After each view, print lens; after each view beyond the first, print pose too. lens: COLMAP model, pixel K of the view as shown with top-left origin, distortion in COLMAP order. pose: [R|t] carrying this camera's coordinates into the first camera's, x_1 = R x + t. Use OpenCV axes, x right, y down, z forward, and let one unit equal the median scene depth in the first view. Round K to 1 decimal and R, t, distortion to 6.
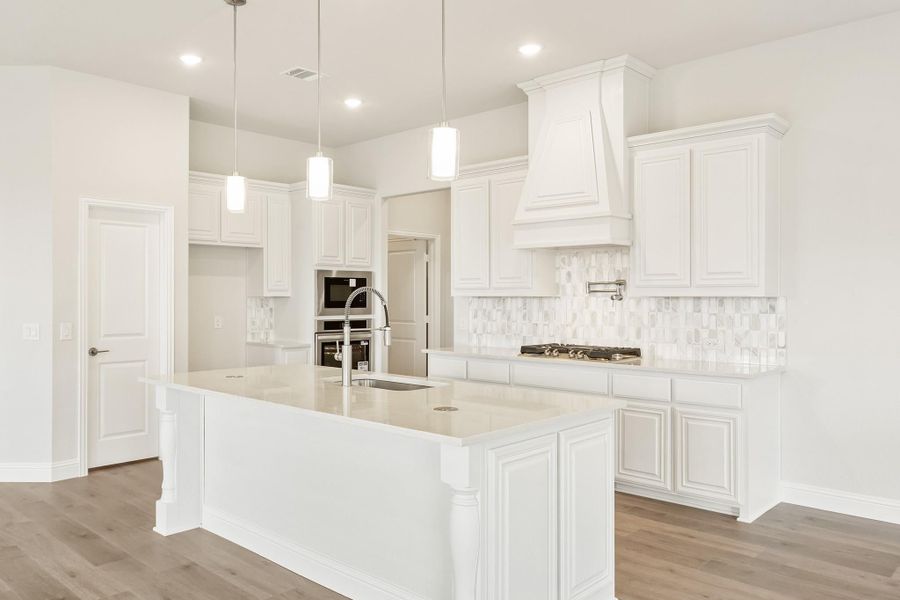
lens RADIAL K [[664.5, 0, 448.4], [0, 664.5, 295.3], [0, 0, 1]] dist [0.008737, 0.003971]
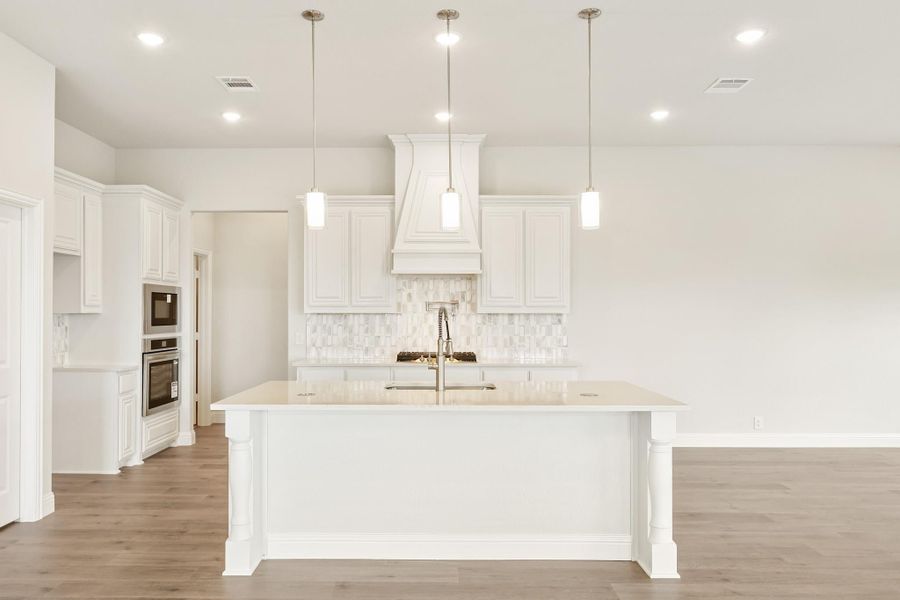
lens RADIAL K [[591.9, 0, 448.1], [0, 591.9, 308.2], [0, 0, 1]] dist [-0.010321, -0.000300]
pose [[0.733558, 0.006689, 0.679594, -0.586173], [-0.001654, 0.999966, -0.008057, 0.001294], [-0.679625, 0.004786, 0.733544, 0.166905]]
